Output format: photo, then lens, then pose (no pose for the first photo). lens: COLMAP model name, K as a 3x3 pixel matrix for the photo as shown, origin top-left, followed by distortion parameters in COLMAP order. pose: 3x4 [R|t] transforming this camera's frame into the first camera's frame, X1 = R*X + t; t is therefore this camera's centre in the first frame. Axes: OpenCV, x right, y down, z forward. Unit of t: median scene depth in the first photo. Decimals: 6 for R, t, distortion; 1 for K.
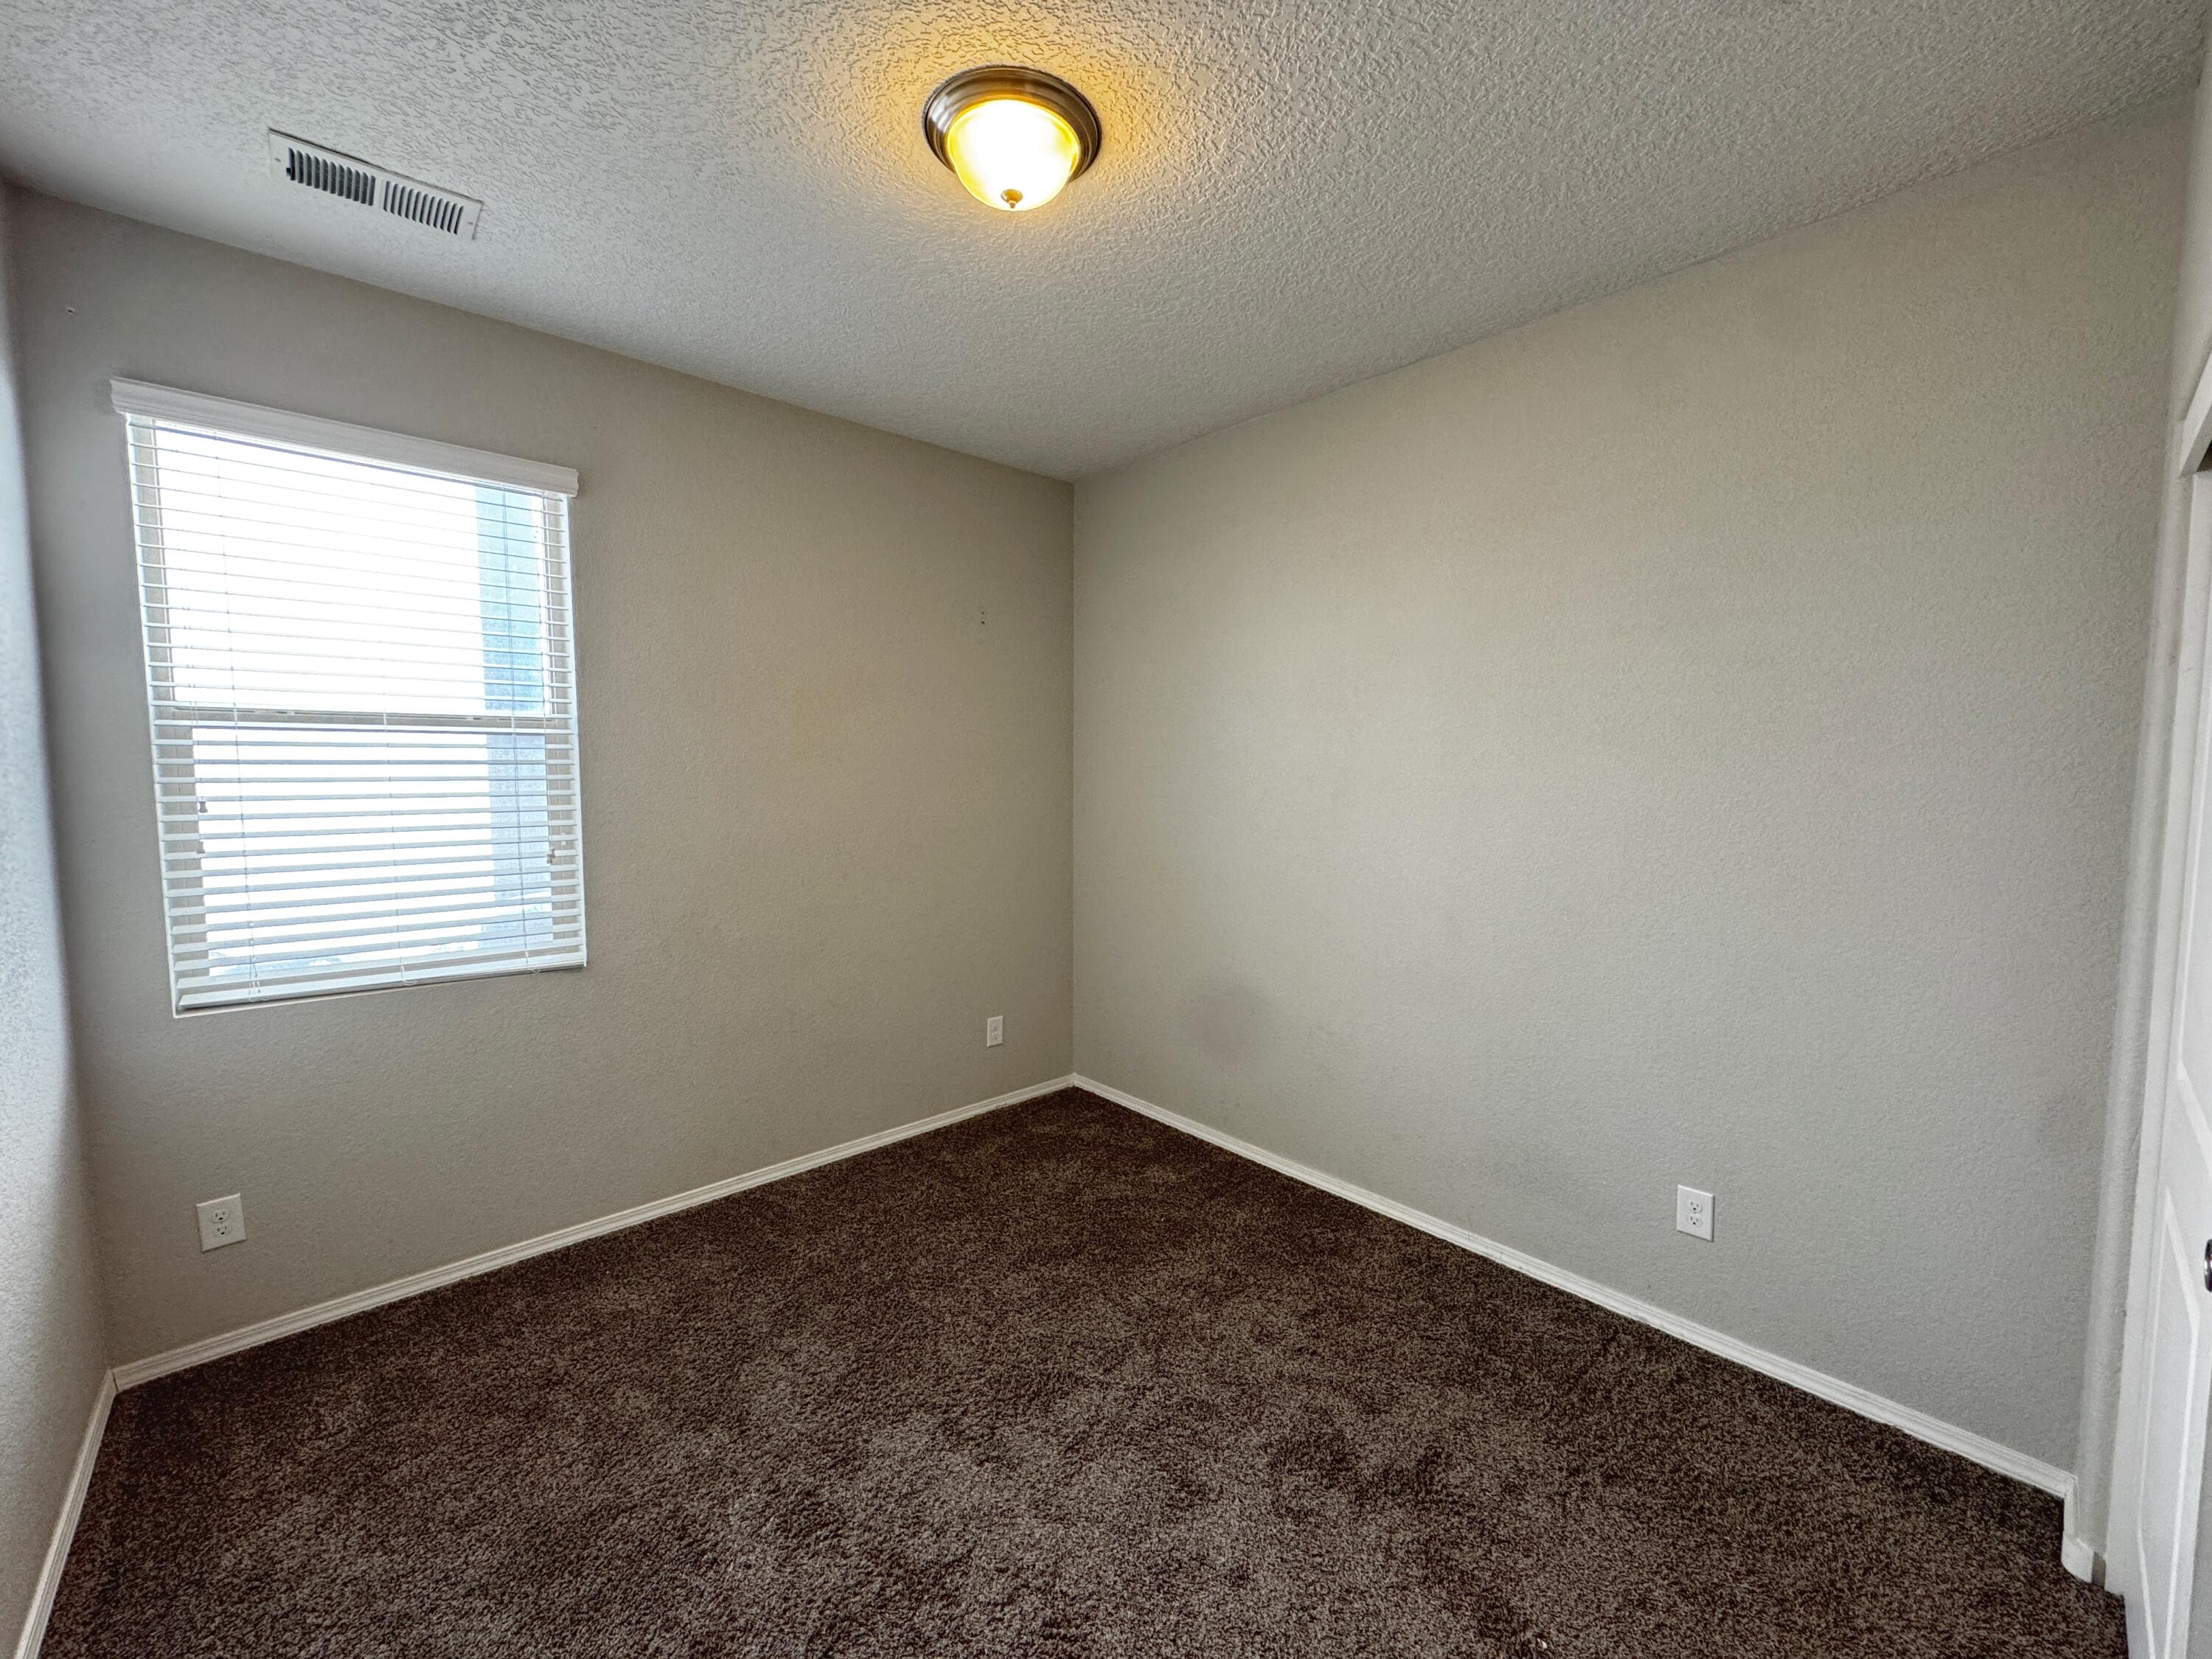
lens RADIAL K [[879.6, 0, 1106.5], [0, 879.6, 828.4], [0, 0, 1]] dist [-0.003169, 0.000644]
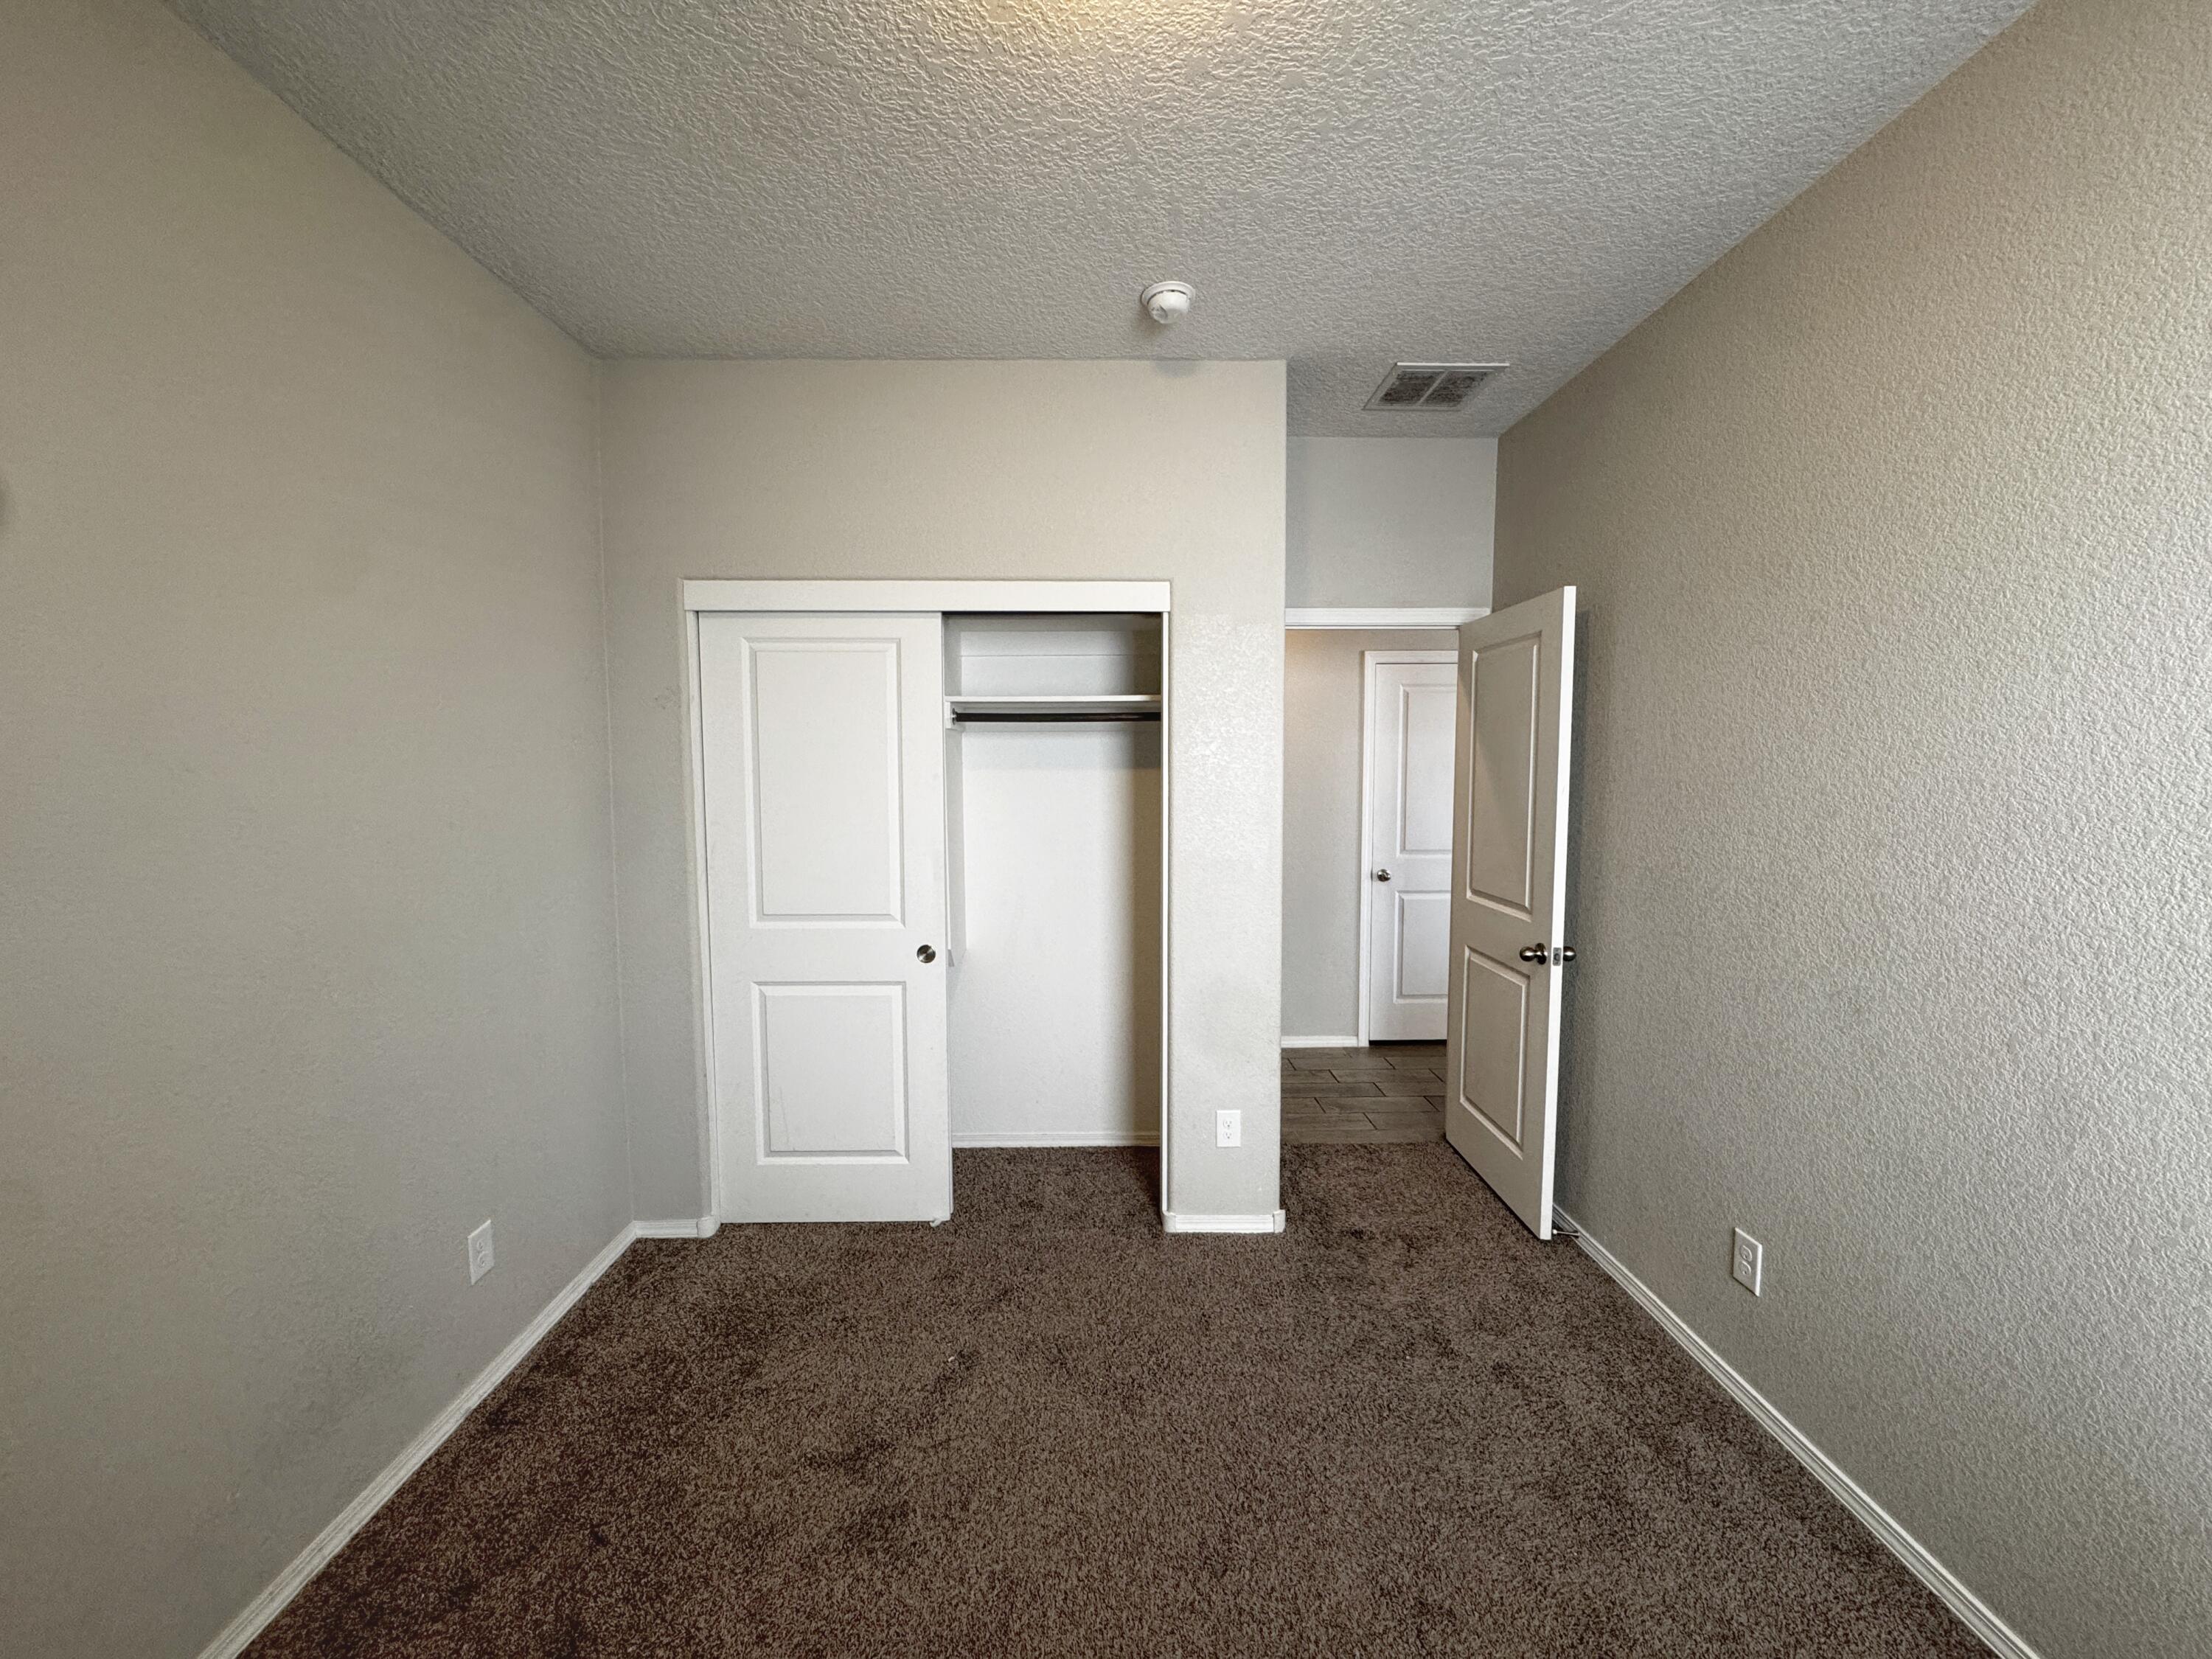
lens RADIAL K [[879.6, 0, 1106.5], [0, 879.6, 828.4], [0, 0, 1]] dist [-0.003169, 0.000644]
pose [[-0.749263, -0.049711, 0.660404, -0.433519], [0.051055, 0.989876, 0.132437, -0.099136], [-0.660301, 0.132947, -0.739139, 1.231857]]
